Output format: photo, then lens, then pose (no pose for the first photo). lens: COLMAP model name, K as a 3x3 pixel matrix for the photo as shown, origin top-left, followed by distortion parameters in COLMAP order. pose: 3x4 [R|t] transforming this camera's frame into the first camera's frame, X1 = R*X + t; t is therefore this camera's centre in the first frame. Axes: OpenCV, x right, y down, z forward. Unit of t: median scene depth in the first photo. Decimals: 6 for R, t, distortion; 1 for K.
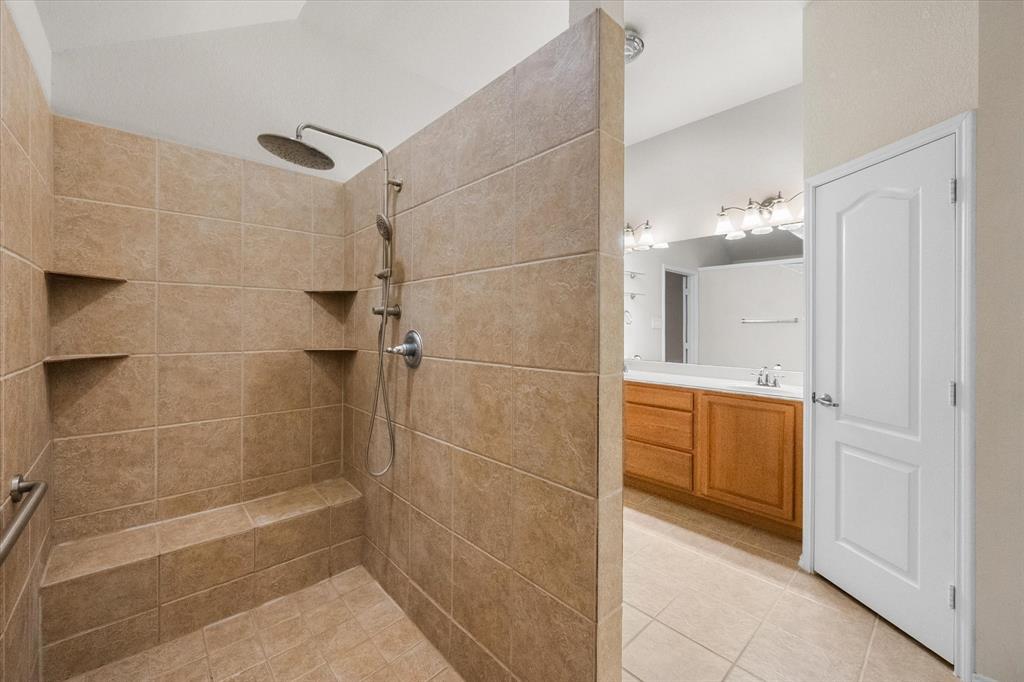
lens RADIAL K [[417.0, 0, 510.8], [0, 417.0, 332.5], [0, 0, 1]] dist [-0.000526, -0.000044]
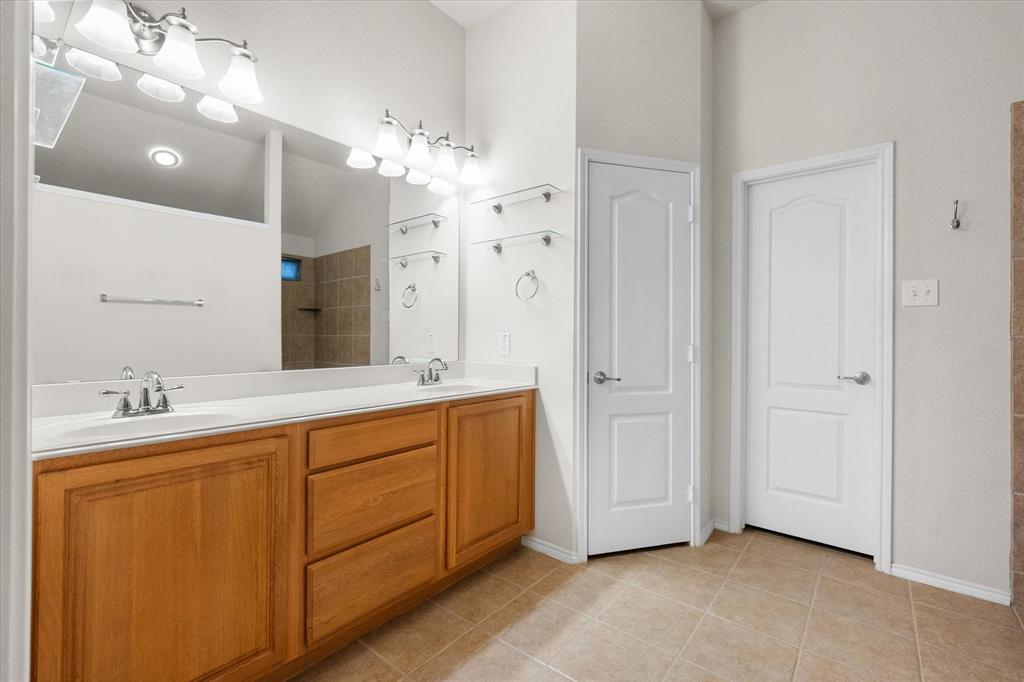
lens RADIAL K [[449.8, 0, 515.9], [0, 449.8, 336.1], [0, 0, 1]] dist [0.003244, 0.000080]
pose [[-0.159594, -0.006595, 0.987161, -0.247565], [0.007802, 0.999938, 0.007942, 0.044014], [-0.987152, 0.008969, -0.159533, 1.189198]]
